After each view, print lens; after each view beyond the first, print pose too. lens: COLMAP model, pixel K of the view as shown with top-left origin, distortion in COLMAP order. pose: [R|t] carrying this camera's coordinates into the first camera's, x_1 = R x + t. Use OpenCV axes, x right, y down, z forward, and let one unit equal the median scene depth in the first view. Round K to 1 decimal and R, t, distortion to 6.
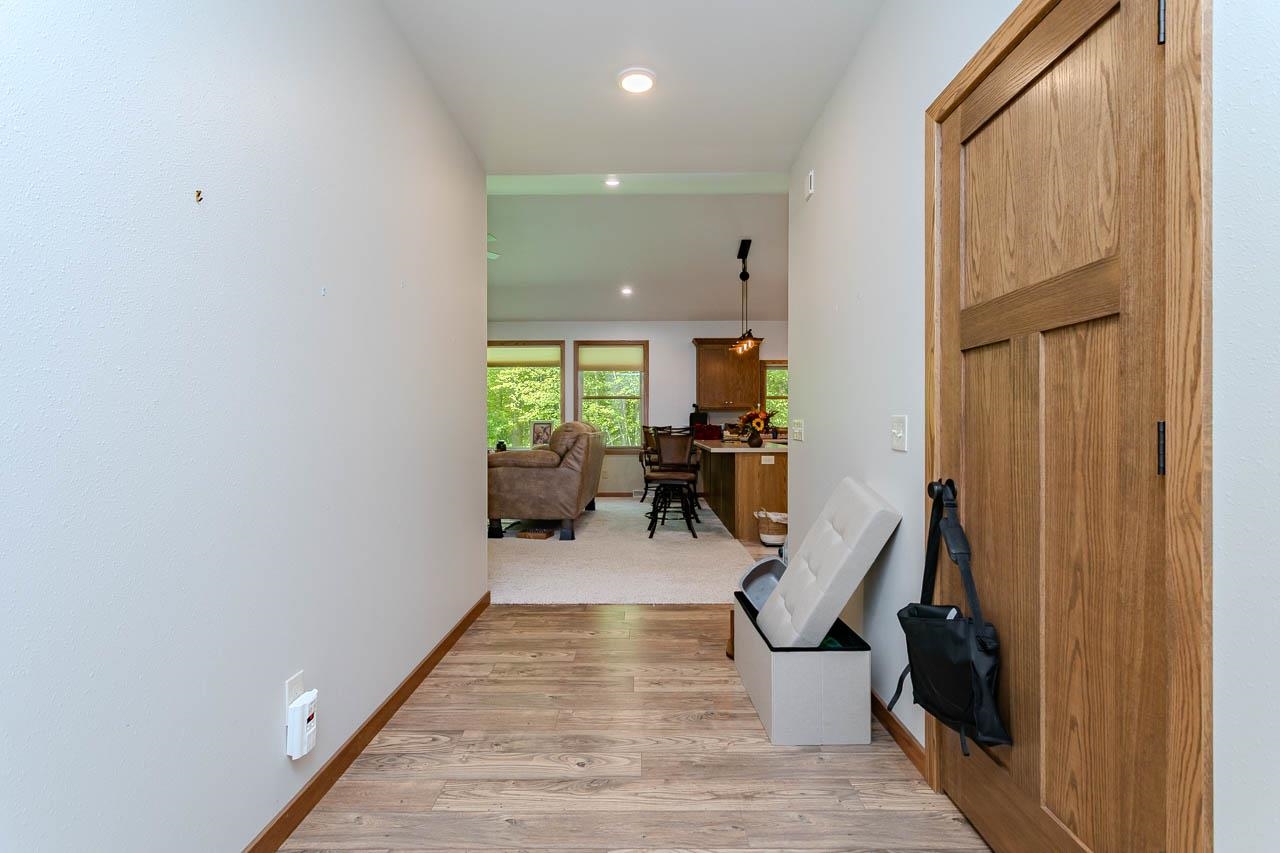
lens RADIAL K [[612.8, 0, 638.5], [0, 612.8, 429.0], [0, 0, 1]] dist [0.001129, 0.001603]
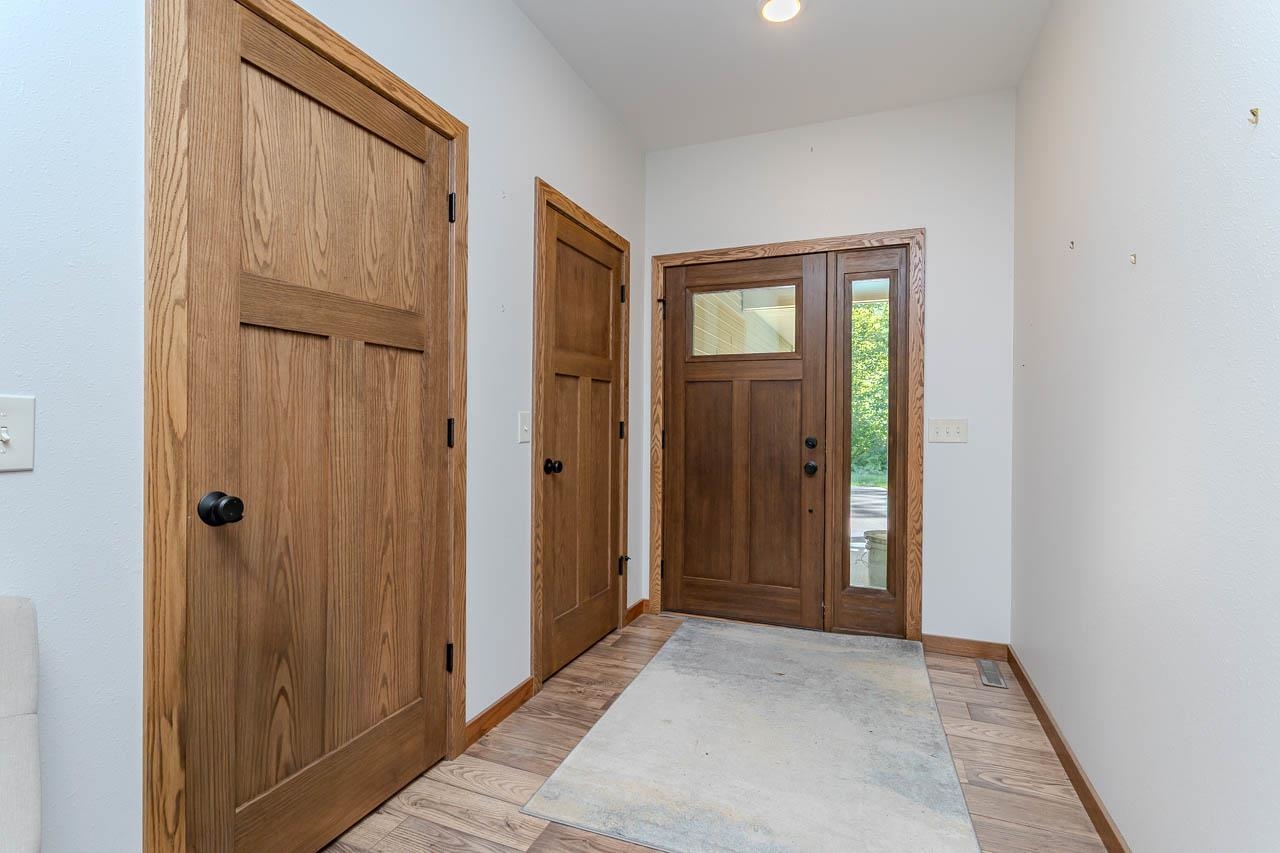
lens RADIAL K [[612.8, 0, 638.2], [0, 612.8, 427.7], [0, 0, 1]] dist [0.001129, 0.001603]
pose [[-0.930386, -0.009326, 0.366463, -0.315297], [-0.004740, 0.999899, 0.013412, -0.008825], [-0.366551, 0.010742, -0.930336, 2.084814]]
